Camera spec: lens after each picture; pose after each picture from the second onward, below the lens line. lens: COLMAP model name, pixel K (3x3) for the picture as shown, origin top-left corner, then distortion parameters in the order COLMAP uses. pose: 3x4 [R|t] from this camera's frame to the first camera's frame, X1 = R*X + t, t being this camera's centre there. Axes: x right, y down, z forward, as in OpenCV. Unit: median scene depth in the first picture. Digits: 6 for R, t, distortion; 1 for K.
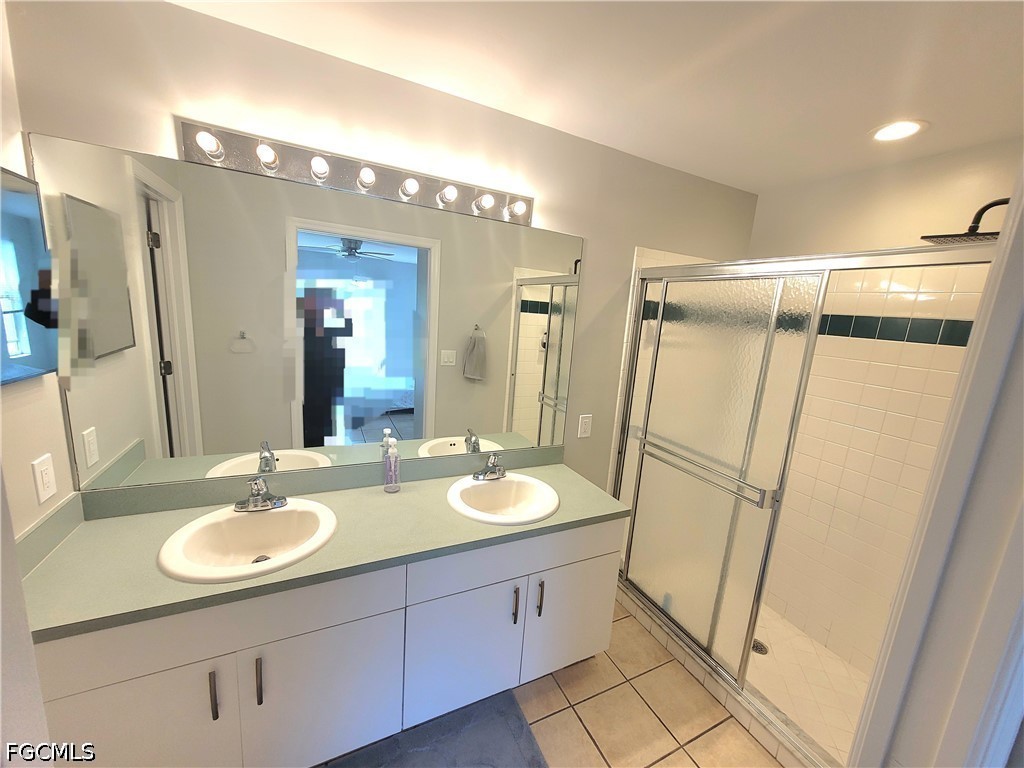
lens RADIAL K [[399.8, 0, 523.7], [0, 399.8, 389.0], [0, 0, 1]] dist [-0.001556, -0.000564]
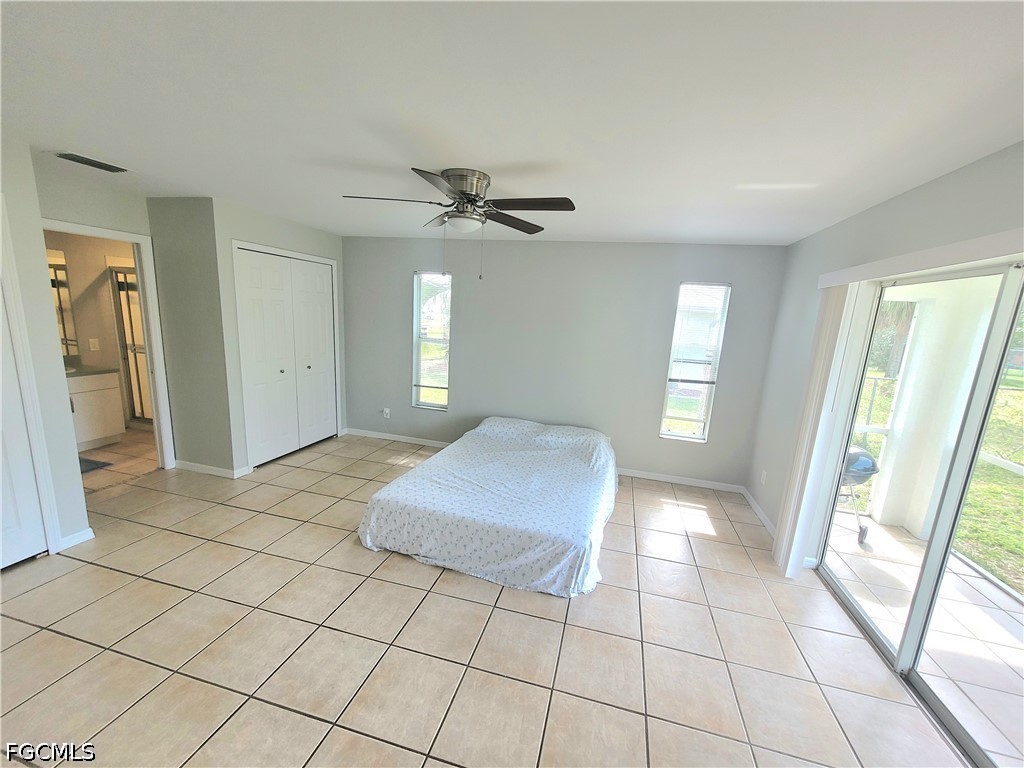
lens RADIAL K [[399.8, 0, 523.7], [0, 399.8, 389.0], [0, 0, 1]] dist [-0.001556, -0.000564]
pose [[0.656769, -0.182584, 0.731654, 0.065562], [0.138192, 0.982956, 0.121248, 0.345233], [-0.741322, 0.021477, 0.670806, -1.826499]]
